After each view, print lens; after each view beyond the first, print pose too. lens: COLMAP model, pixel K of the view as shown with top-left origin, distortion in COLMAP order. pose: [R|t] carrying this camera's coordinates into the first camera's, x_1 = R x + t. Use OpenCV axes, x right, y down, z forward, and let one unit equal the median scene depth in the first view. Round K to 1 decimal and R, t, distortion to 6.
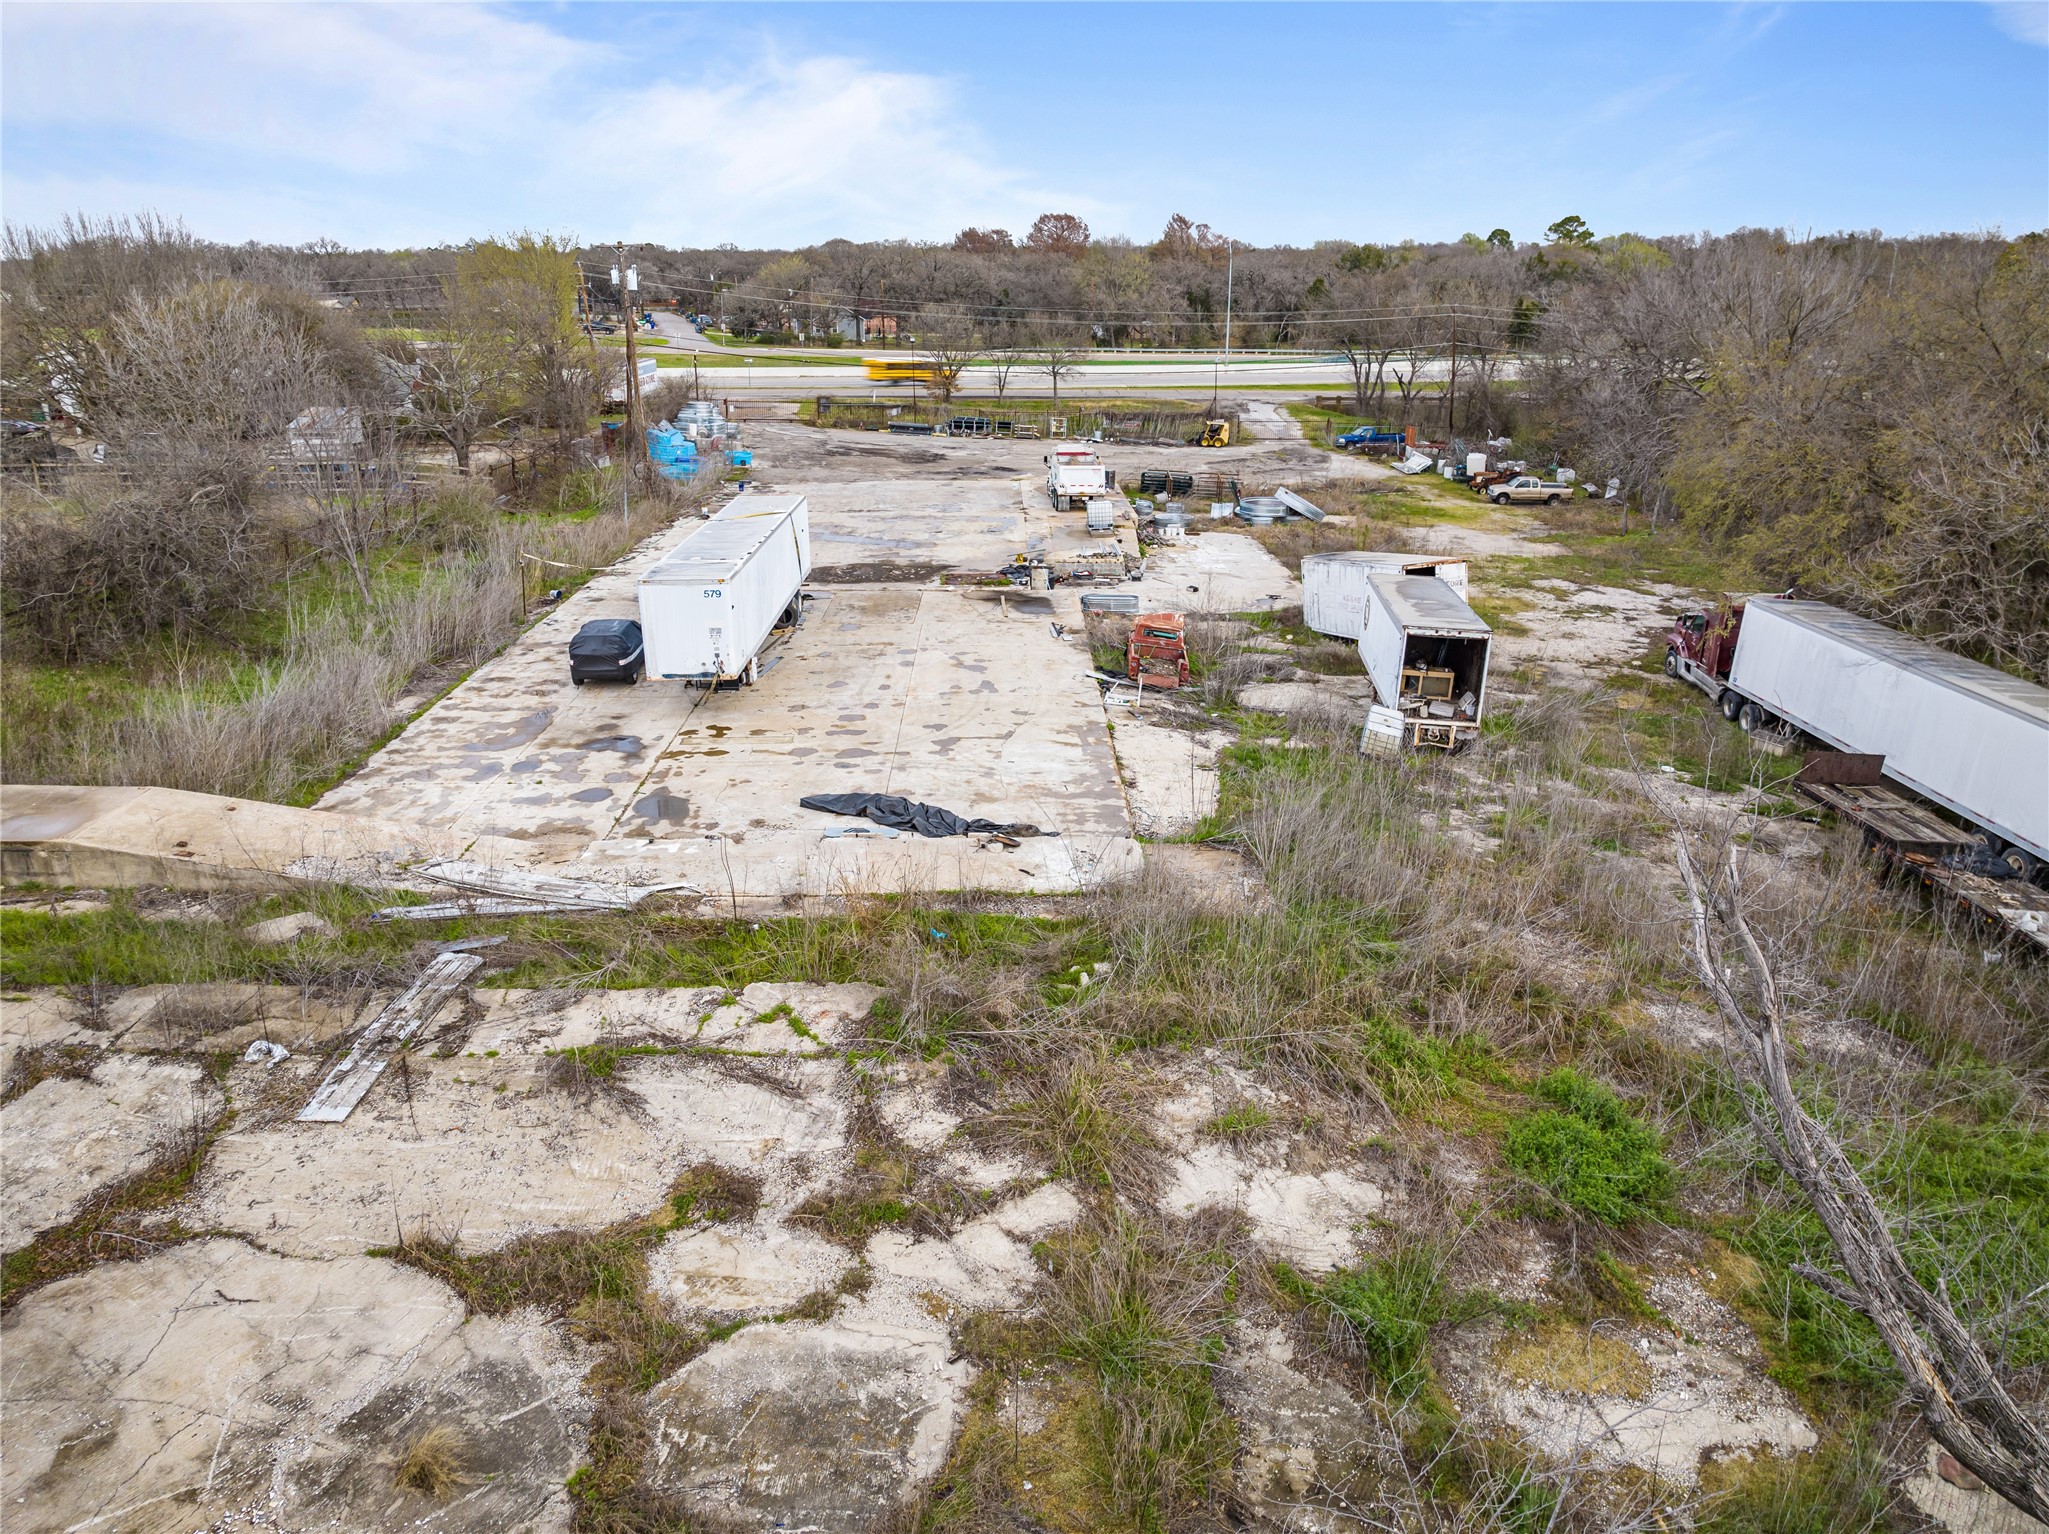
lens RADIAL K [[1447.7, 0, 1024.5], [0, 1447.7, 767.0], [0, 0, 1]] dist [-0.031150, -0.007731]
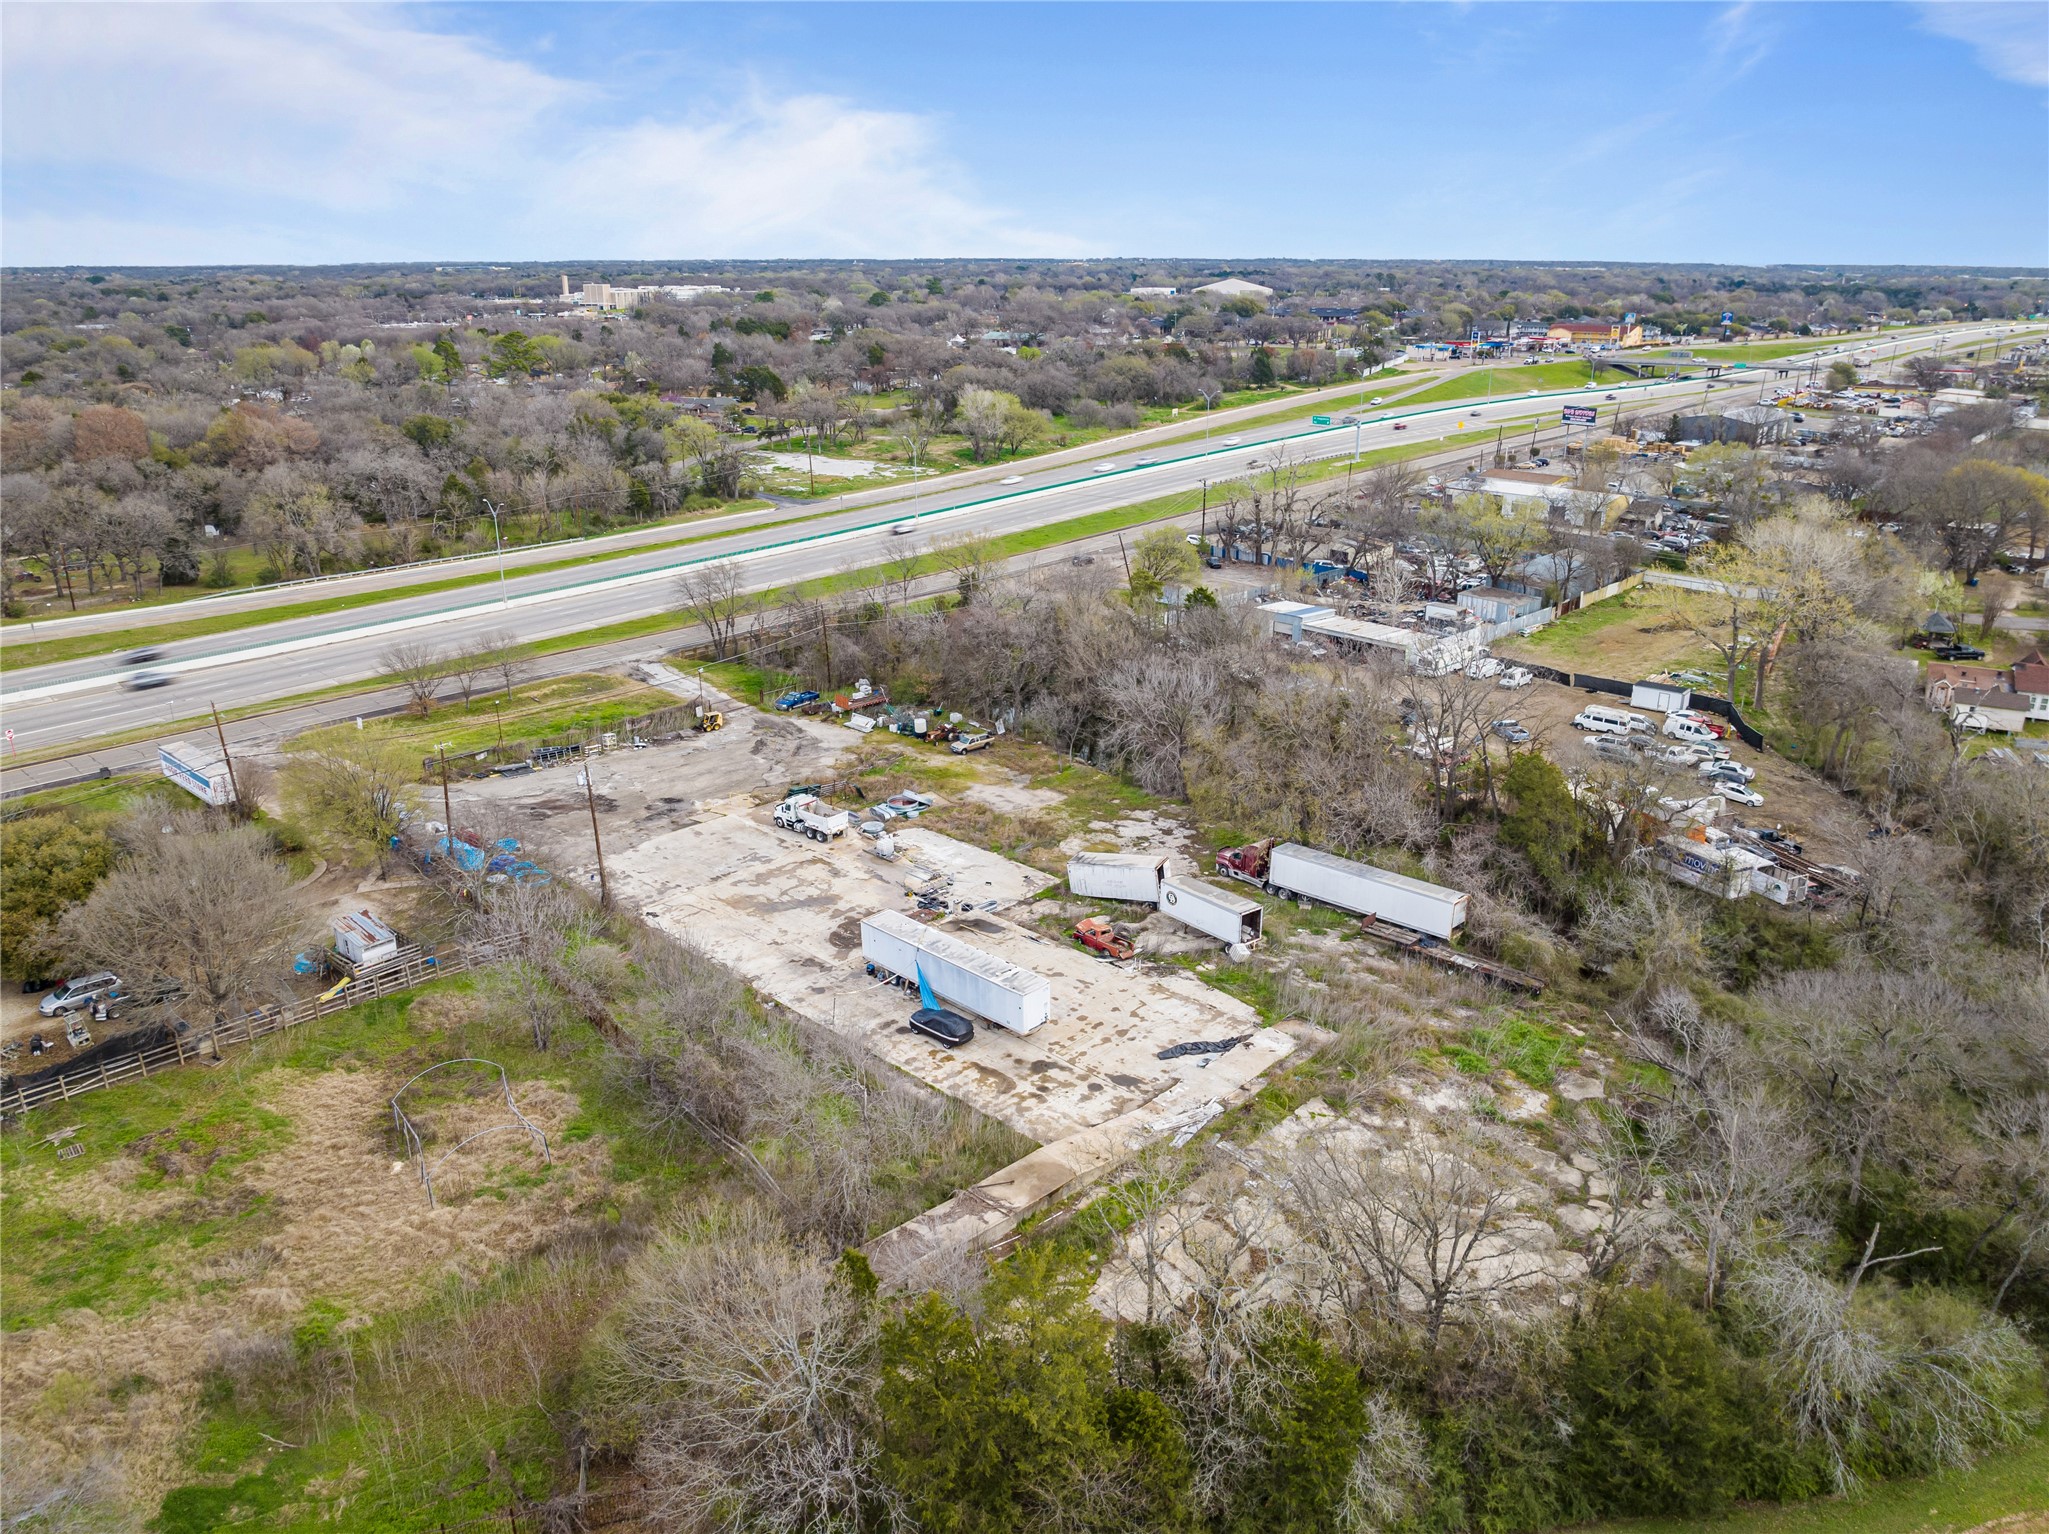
lens RADIAL K [[1447.7, 0, 1024.5], [0, 1447.7, 767.0], [0, 0, 1]] dist [-0.031150, -0.007731]
pose [[0.705247, -0.240165, 0.667044, -1.668301], [0.236367, 0.966694, 0.098149, -0.686793], [-0.668399, 0.088448, 0.738525, -0.705496]]
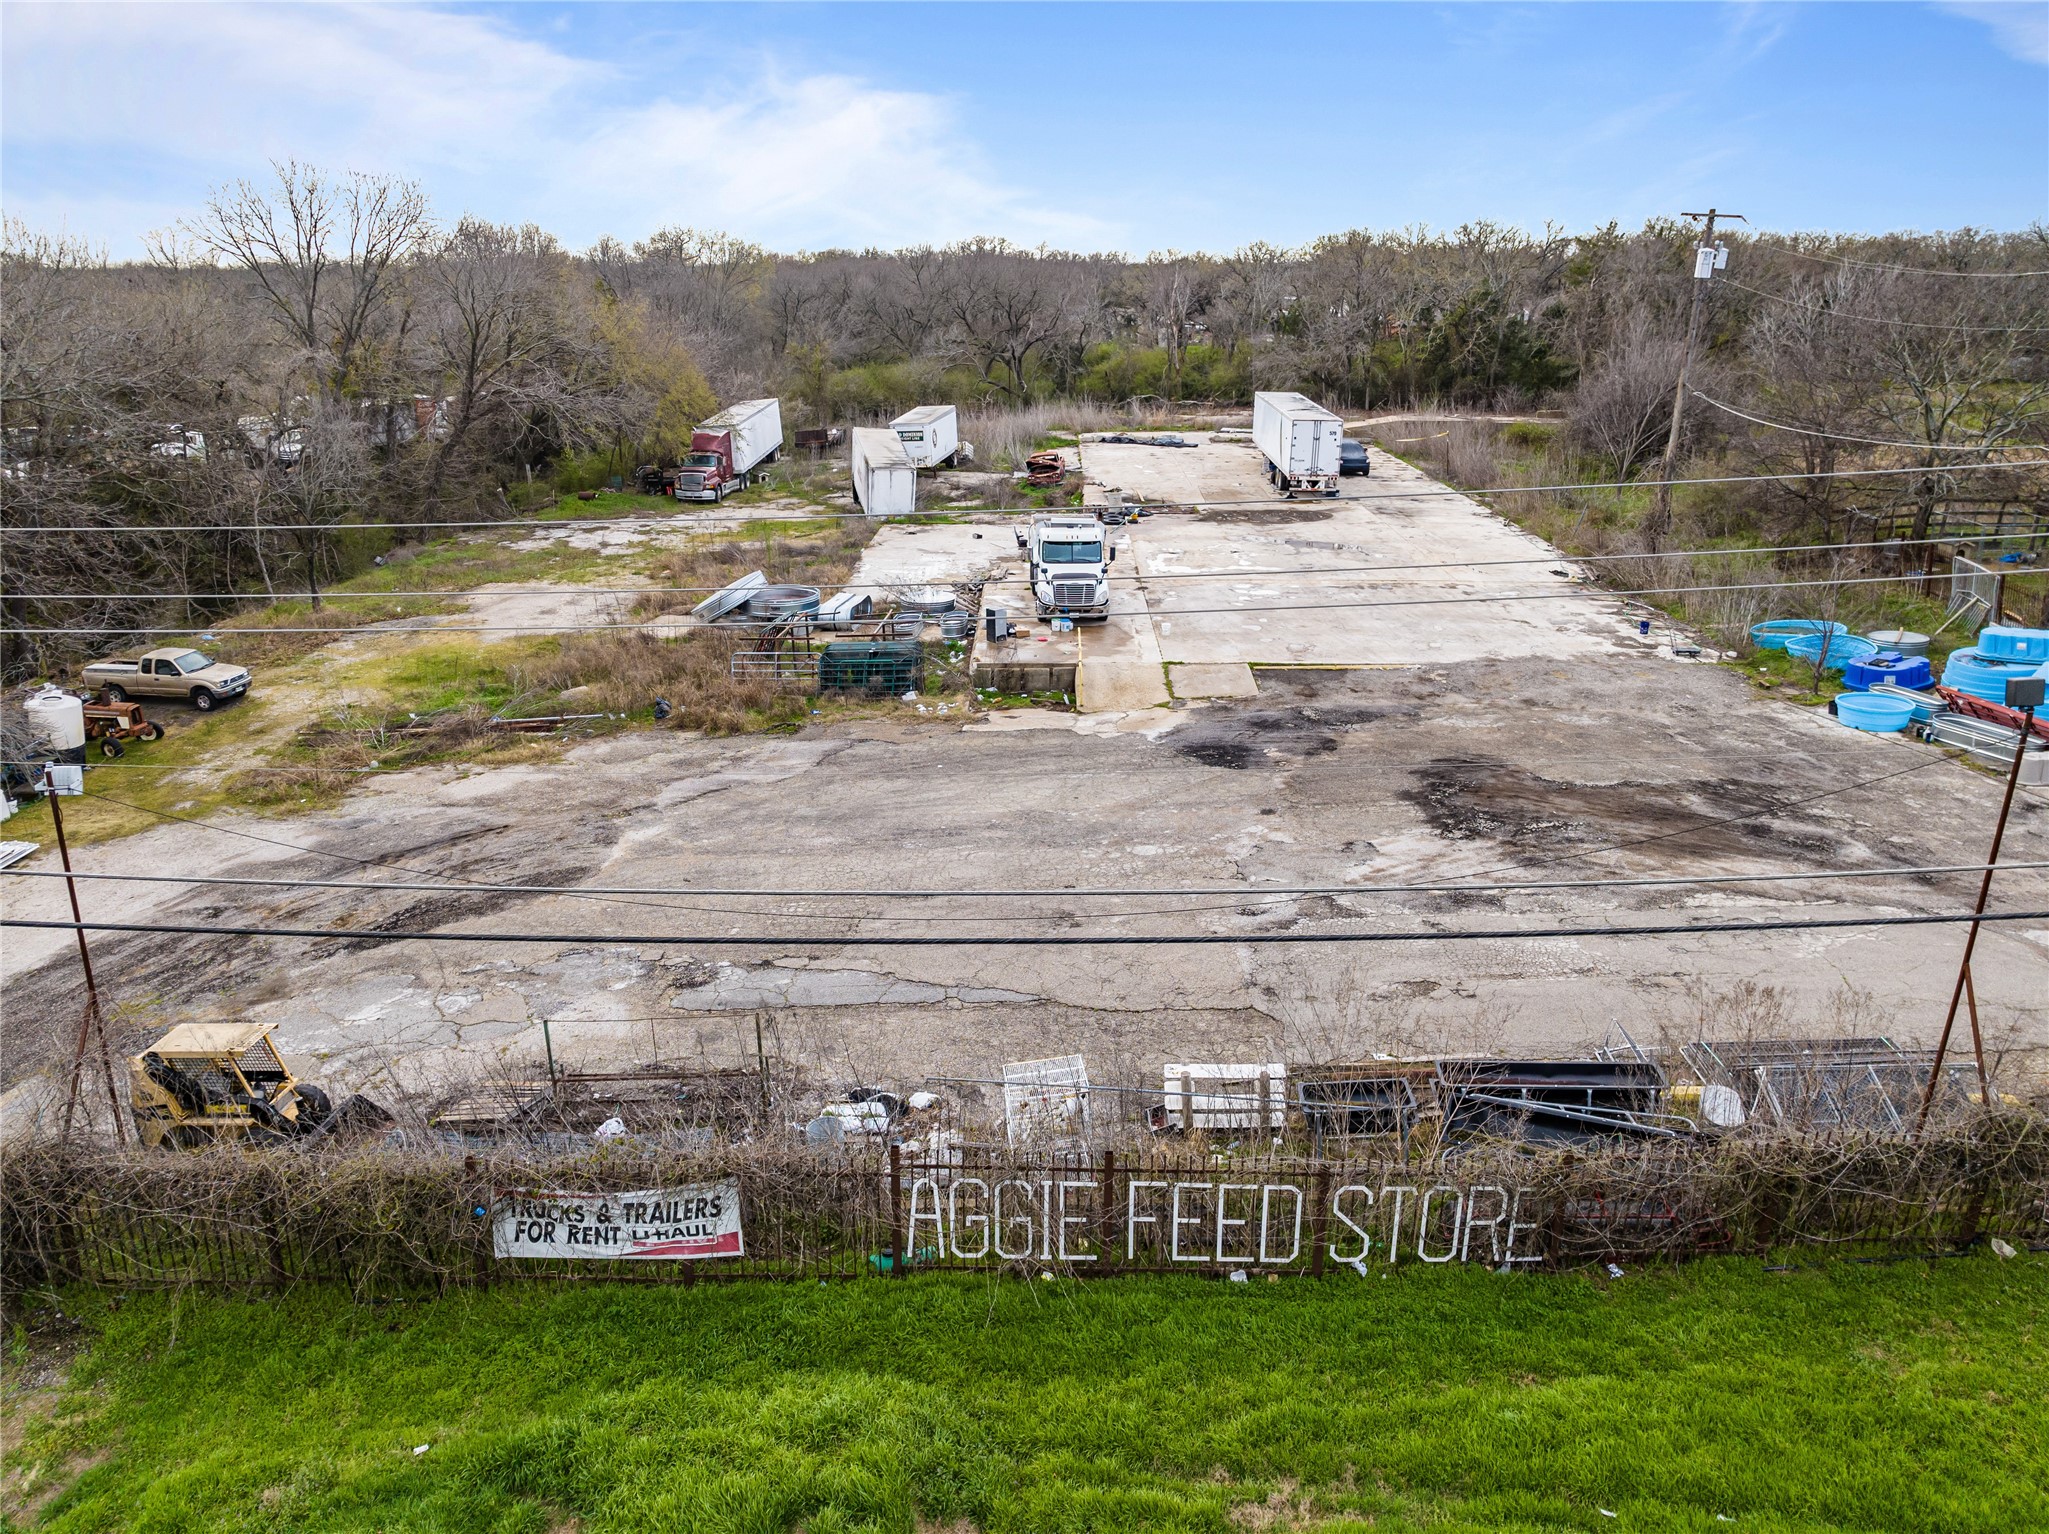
lens RADIAL K [[1447.7, 0, 1024.5], [0, 1447.7, 767.0], [0, 0, 1]] dist [-0.031150, -0.007731]
pose [[-0.999482, -0.007076, 0.031411, 0.063380], [0.014079, 0.781308, 0.623987, -1.035547], [-0.028957, 0.624105, -0.780803, 3.031902]]
